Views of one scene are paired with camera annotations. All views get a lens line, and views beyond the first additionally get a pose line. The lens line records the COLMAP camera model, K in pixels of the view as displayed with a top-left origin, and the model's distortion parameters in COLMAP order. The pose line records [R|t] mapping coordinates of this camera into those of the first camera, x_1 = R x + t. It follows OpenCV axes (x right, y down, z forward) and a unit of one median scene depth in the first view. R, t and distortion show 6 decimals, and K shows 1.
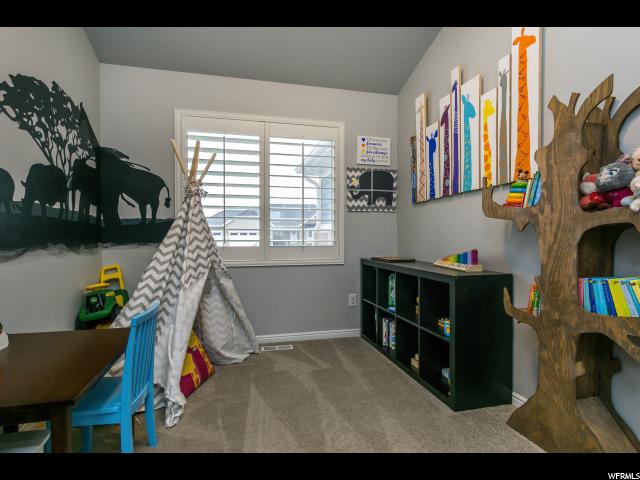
lens RADIAL K [[339.7, 0, 319.3], [0, 339.7, 240.2], [0, 0, 1]] dist [0.006705, 0.001016]
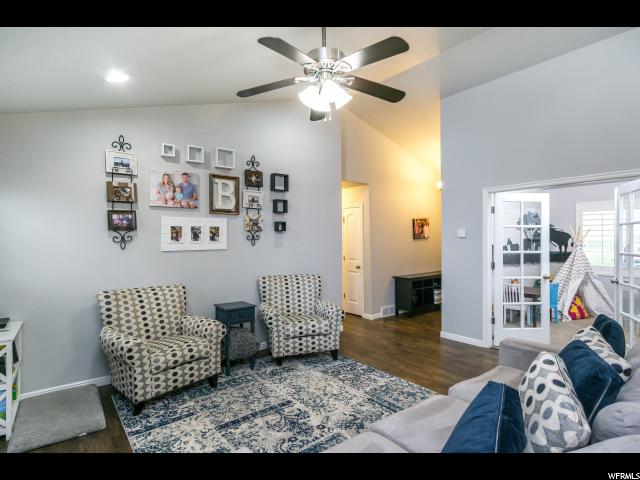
lens RADIAL K [[339.7, 0, 318.5], [0, 339.7, 239.7], [0, 0, 1]] dist [0.006705, 0.001016]
pose [[0.386614, 0.006335, -0.922220, 1.022656], [-0.007083, 0.999967, 0.003900, -0.140444], [0.922215, 0.005024, 0.386646, -1.481935]]
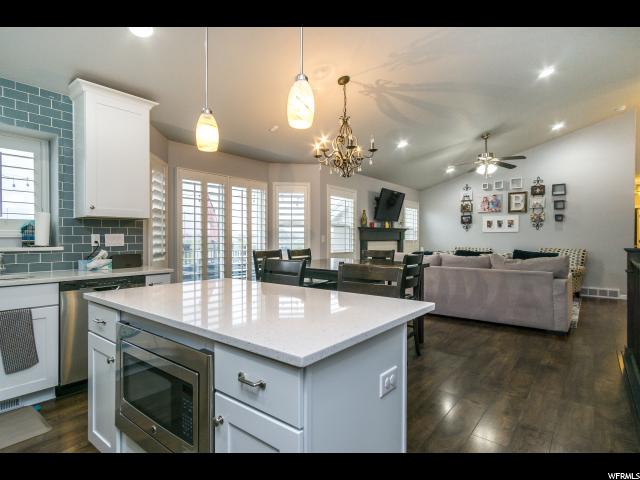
lens RADIAL K [[339.7, 0, 323.5], [0, 339.7, 237.9], [0, 0, 1]] dist [0.006705, 0.001016]
pose [[-0.808108, 0.004566, -0.589017, 2.362729], [-0.002712, 0.999931, 0.011472, -0.069618], [0.589029, 0.010868, -0.808039, -0.015436]]
